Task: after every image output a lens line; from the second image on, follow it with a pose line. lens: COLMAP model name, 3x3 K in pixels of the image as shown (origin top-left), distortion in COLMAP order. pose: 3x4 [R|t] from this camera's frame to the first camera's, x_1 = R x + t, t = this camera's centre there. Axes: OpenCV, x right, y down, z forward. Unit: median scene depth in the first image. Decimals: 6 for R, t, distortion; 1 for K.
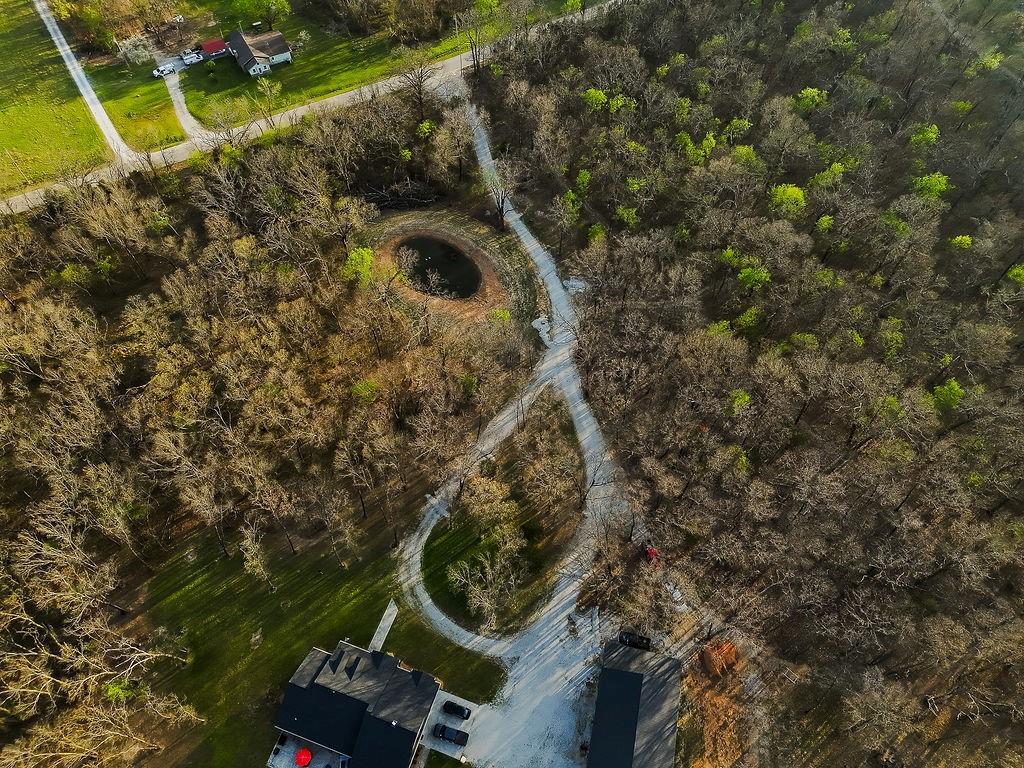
lens RADIAL K [[717.2, 0, 514.4], [0, 717.2, 383.5], [0, 0, 1]] dist [0.079602, -0.064925]
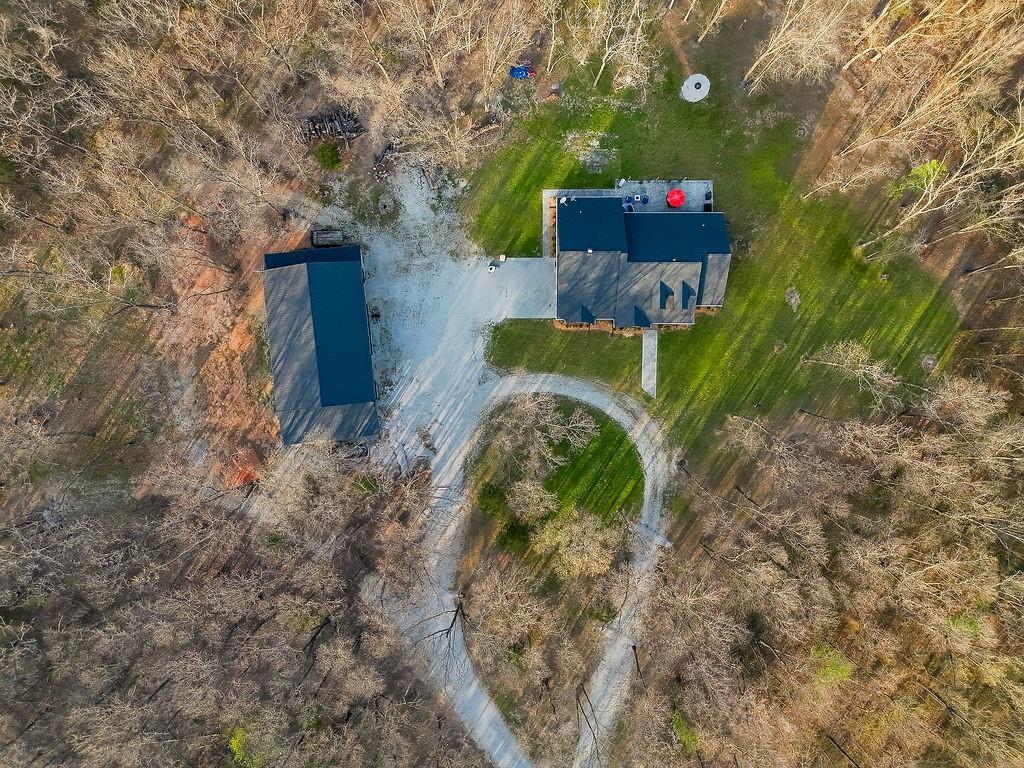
lens RADIAL K [[717.2, 0, 514.4], [0, 717.2, 383.5], [0, 0, 1]] dist [0.079602, -0.064925]
pose [[-0.943807, 0.329003, -0.031398, -0.006187], [-0.293903, -0.792055, 0.535042, -0.063008], [0.151162, 0.514204, 0.844242, 0.320787]]
